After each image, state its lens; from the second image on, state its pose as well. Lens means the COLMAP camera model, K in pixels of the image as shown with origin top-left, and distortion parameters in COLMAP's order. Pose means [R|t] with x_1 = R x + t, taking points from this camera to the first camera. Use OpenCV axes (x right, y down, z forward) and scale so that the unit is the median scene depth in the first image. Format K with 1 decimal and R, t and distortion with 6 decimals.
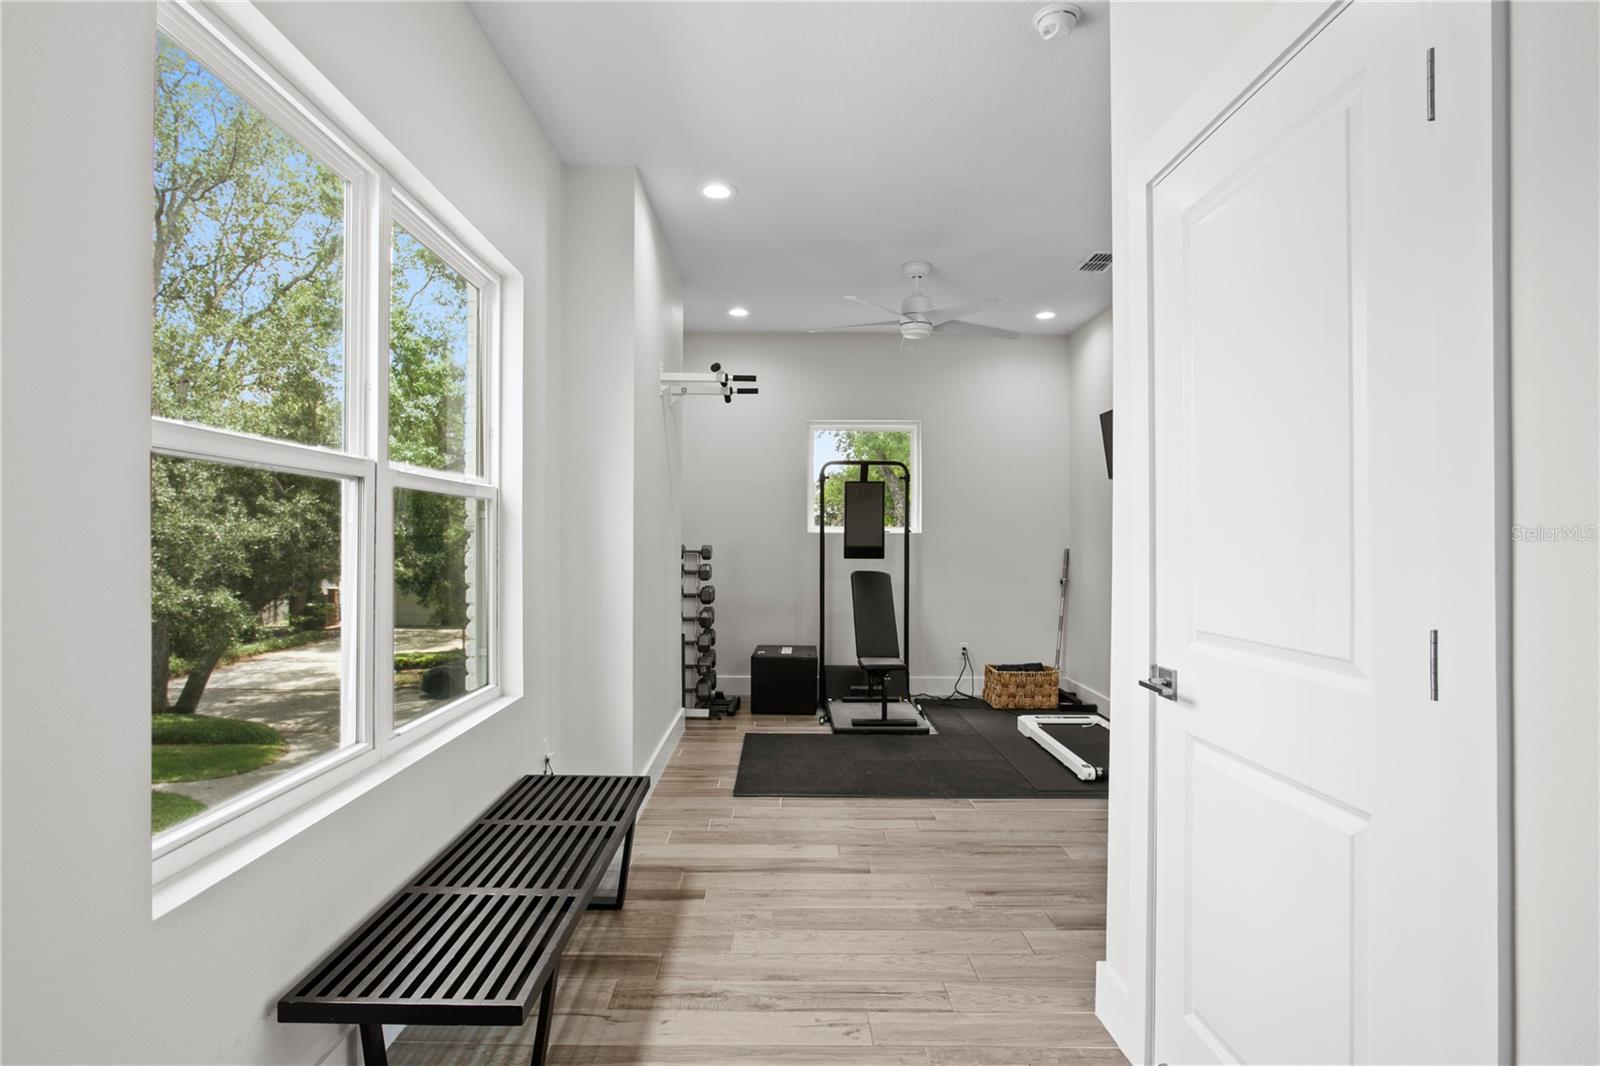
lens RADIAL K [[798.3, 0, 767.1], [0, 798.3, 532.1], [0, 0, 1]] dist [-0.037090, 0.010947]
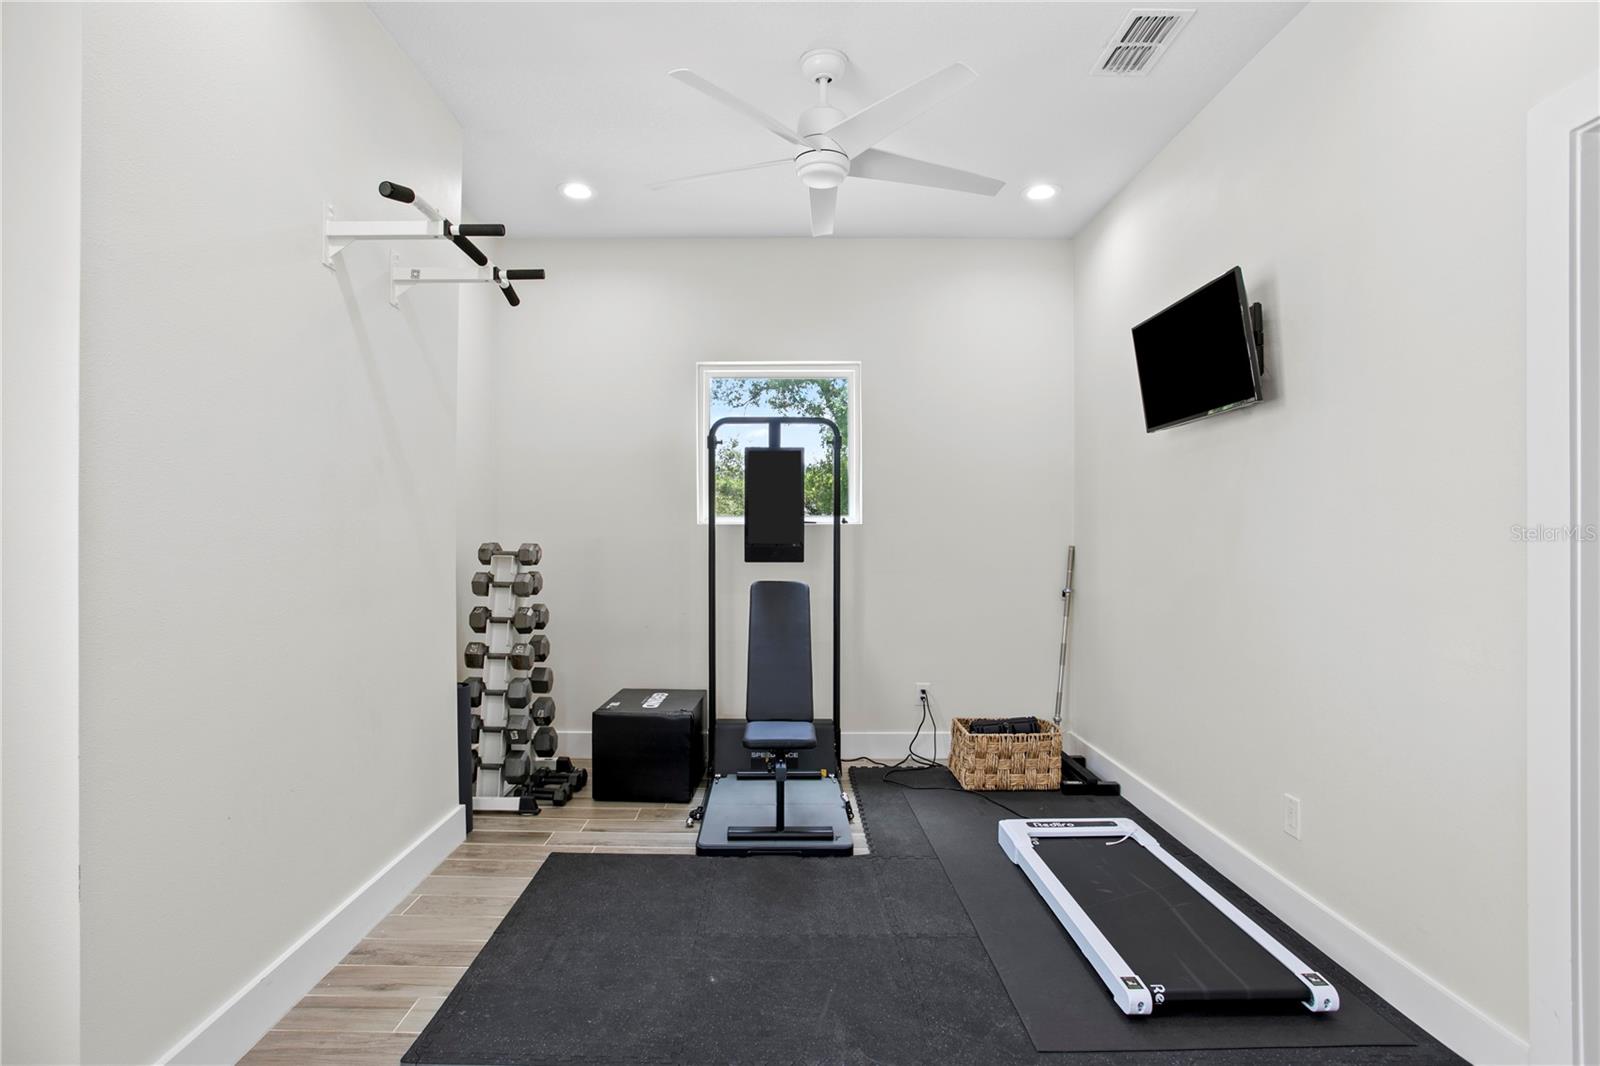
lens RADIAL K [[798.3, 0, 756.9], [0, 798.3, 535.1], [0, 0, 1]] dist [-0.037090, 0.010947]
pose [[0.999982, -0.003361, 0.004976, 0.111682], [0.003325, 0.999968, 0.007270, 0.005536], [-0.005000, -0.007253, 0.999961, 0.345221]]
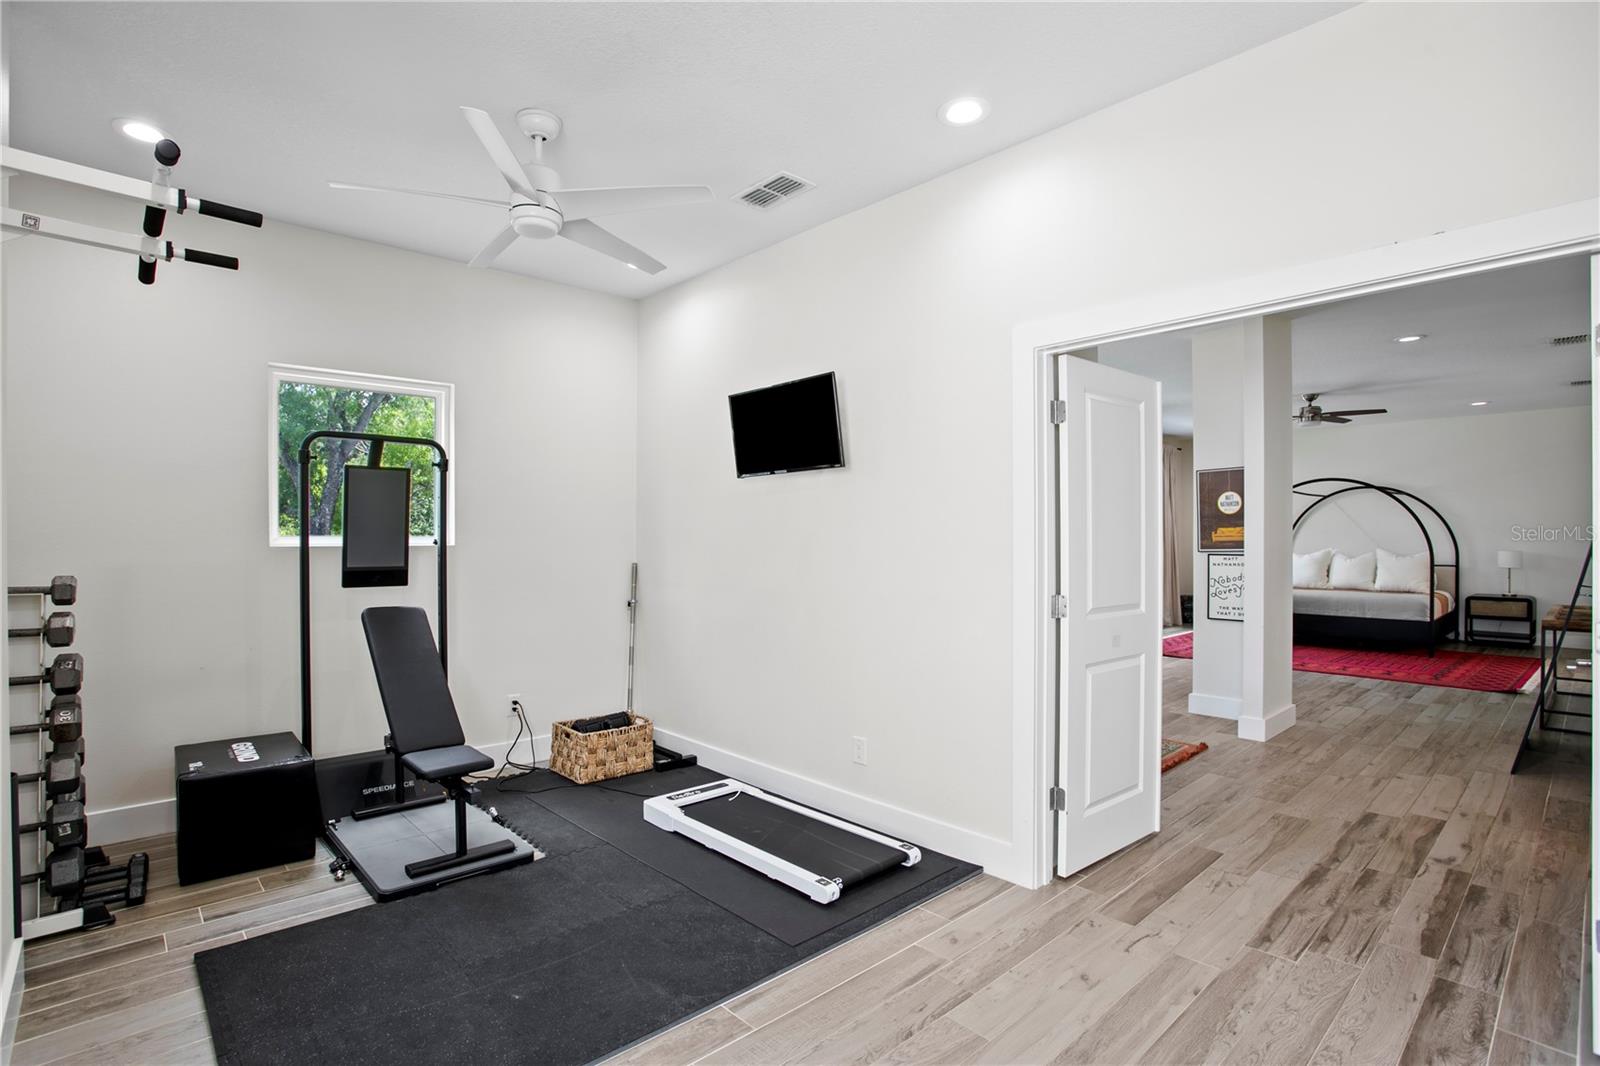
lens RADIAL K [[782.4, 0, 750.5], [0, 782.4, 547.1], [0, 0, 1]] dist [-0.024995, 0.008542]
pose [[0.751009, -0.008162, 0.660242, -0.071485], [-0.004064, 0.999848, 0.016982, -0.011549], [-0.660280, -0.015437, 0.750861, 0.355004]]
